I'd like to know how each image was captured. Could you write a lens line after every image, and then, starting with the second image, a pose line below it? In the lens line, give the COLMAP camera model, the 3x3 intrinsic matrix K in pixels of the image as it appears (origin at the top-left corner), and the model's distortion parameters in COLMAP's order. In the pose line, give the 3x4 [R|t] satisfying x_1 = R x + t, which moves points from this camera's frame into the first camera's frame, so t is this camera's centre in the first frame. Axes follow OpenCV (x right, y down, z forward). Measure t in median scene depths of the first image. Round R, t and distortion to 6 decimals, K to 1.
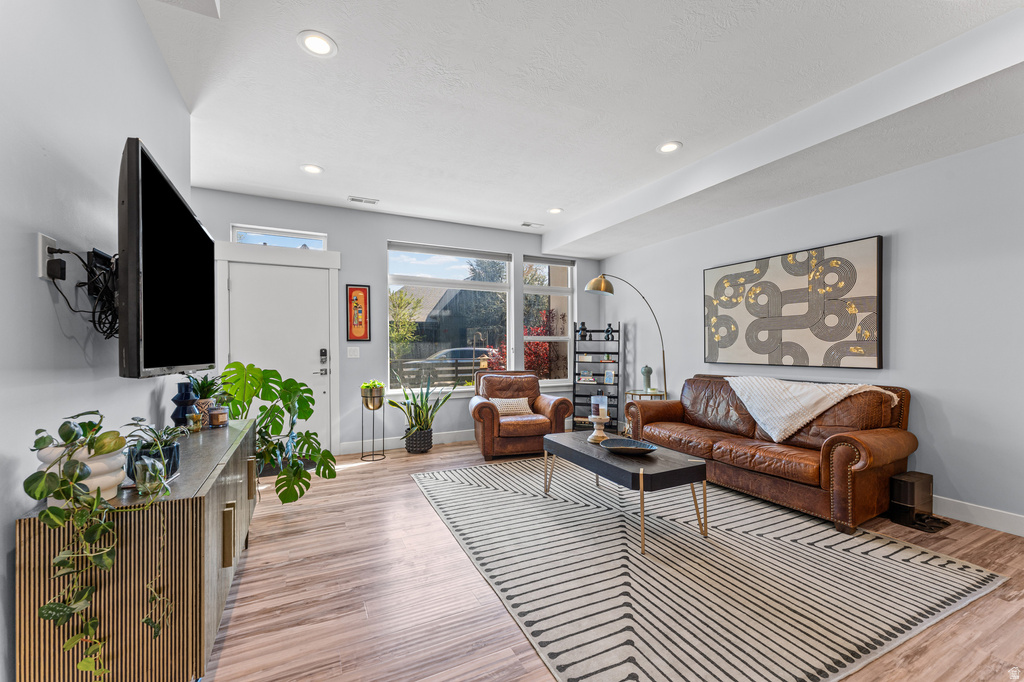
lens RADIAL K [[409.4, 0, 507.1], [0, 409.4, 350.8], [0, 0, 1]] dist [0.000229, -0.000244]
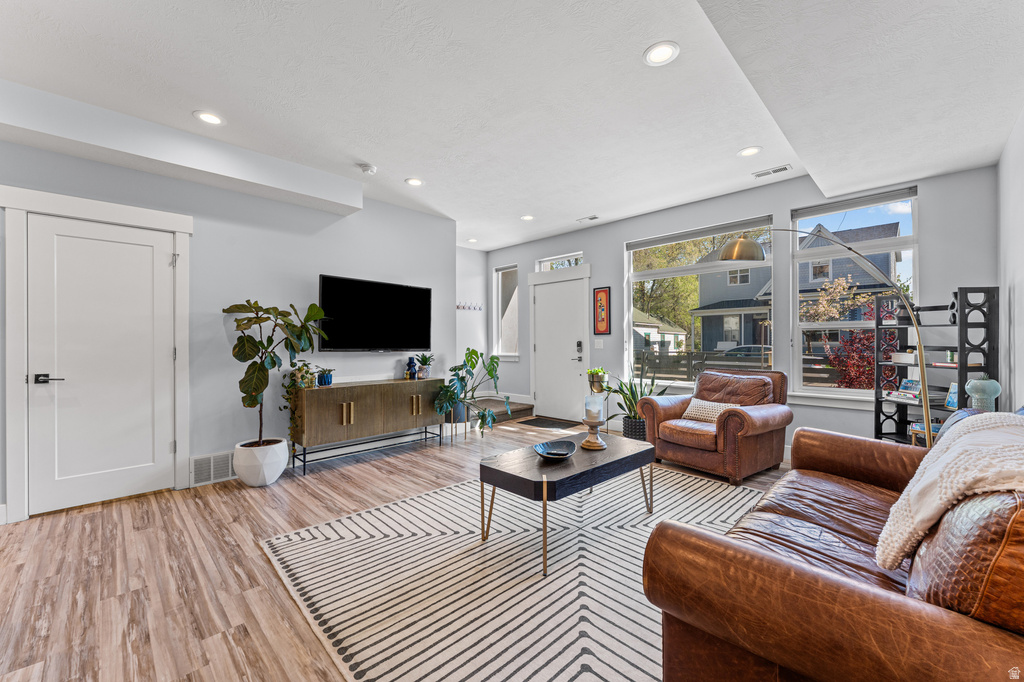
lens RADIAL K [[409.4, 0, 514.2], [0, 409.4, 339.0], [0, 0, 1]] dist [0.000229, -0.000244]
pose [[0.322957, -0.005050, -0.946400, 0.807974], [-0.003167, 0.999974, -0.006416, -0.002718], [0.946409, 0.005069, 0.322932, 0.445745]]
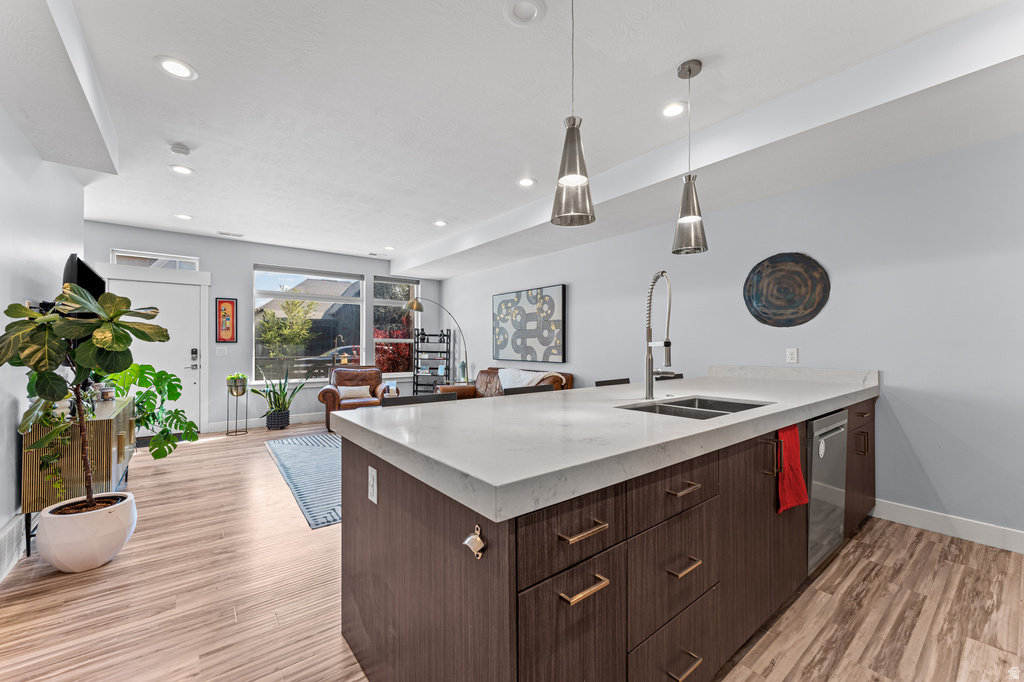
lens RADIAL K [[409.4, 0, 507.8], [0, 409.4, 342.9], [0, 0, 1]] dist [0.000229, -0.000244]
pose [[0.979556, 0.007286, 0.201039, 0.278982], [-0.005038, 0.999919, -0.011693, -0.014461], [-0.201108, 0.010441, 0.979513, -0.492550]]
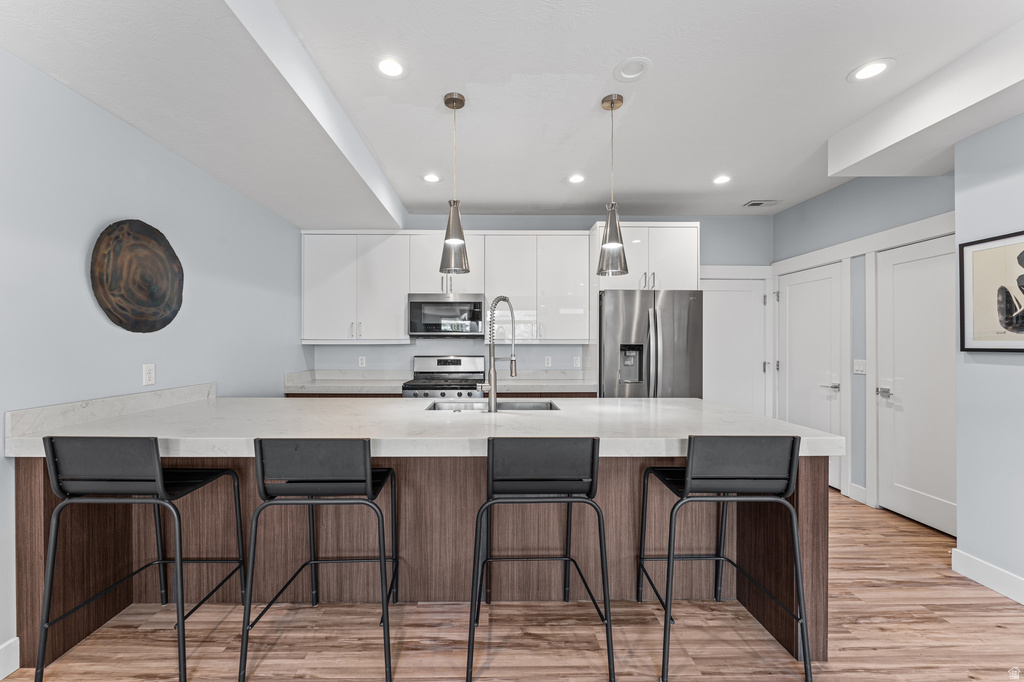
lens RADIAL K [[409.4, 0, 495.0], [0, 409.4, 345.1], [0, 0, 1]] dist [0.000229, -0.000244]
pose [[-0.901426, 0.004554, 0.432910, 0.326591], [0.007009, 0.999967, 0.004073, -0.042101], [-0.432877, 0.006706, -0.901428, 0.544339]]
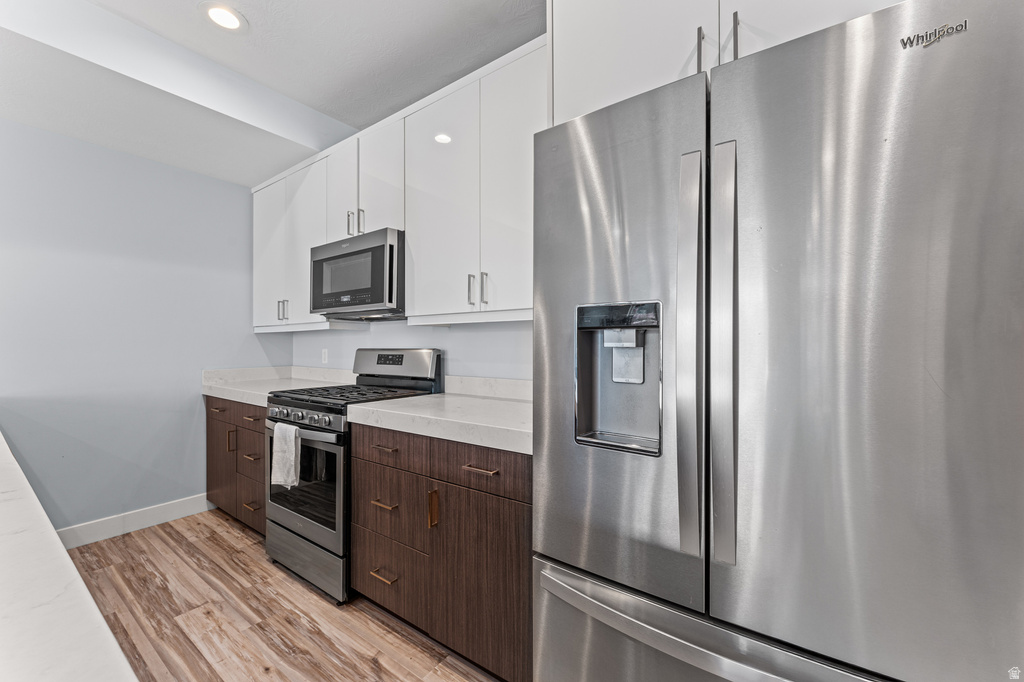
lens RADIAL K [[409.4, 0, 509.7], [0, 409.4, 340.2], [0, 0, 1]] dist [0.000229, -0.000244]
pose [[-0.457317, 0.014262, 0.889190, 0.255011], [0.013683, 0.999866, -0.009000, -0.014130], [-0.889199, 0.008051, -0.457451, -0.281293]]
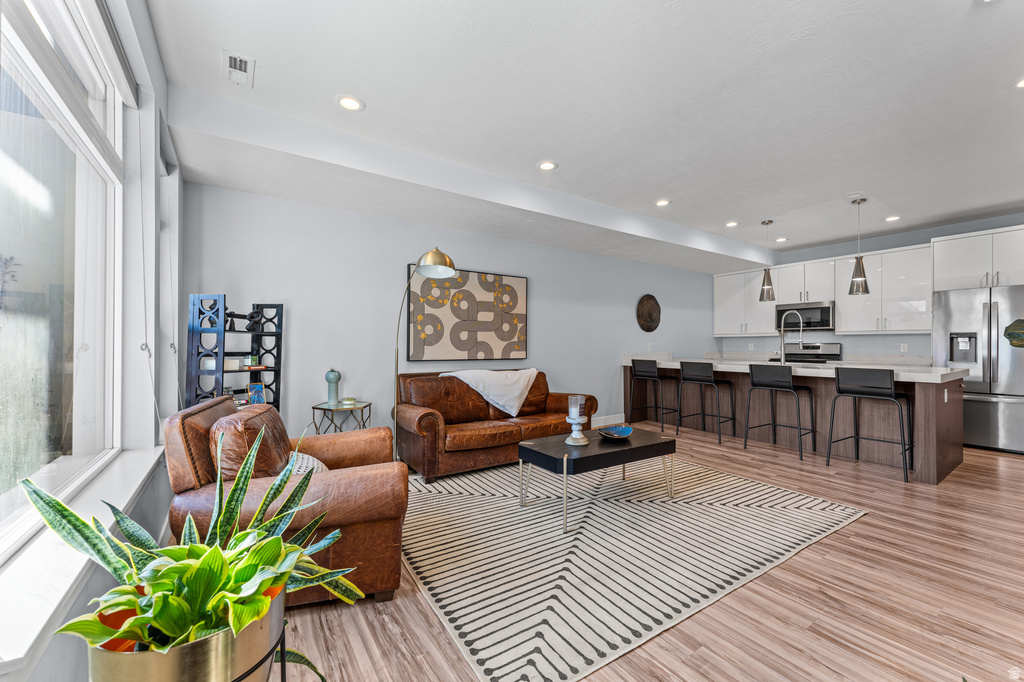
lens RADIAL K [[409.4, 0, 509.5], [0, 409.4, 342.6], [0, 0, 1]] dist [0.000229, -0.000244]
pose [[-0.133193, 0.010495, 0.991034, -0.569655], [0.006309, 0.999933, -0.009741, -0.003980], [-0.991070, 0.004955, -0.133251, 1.034031]]
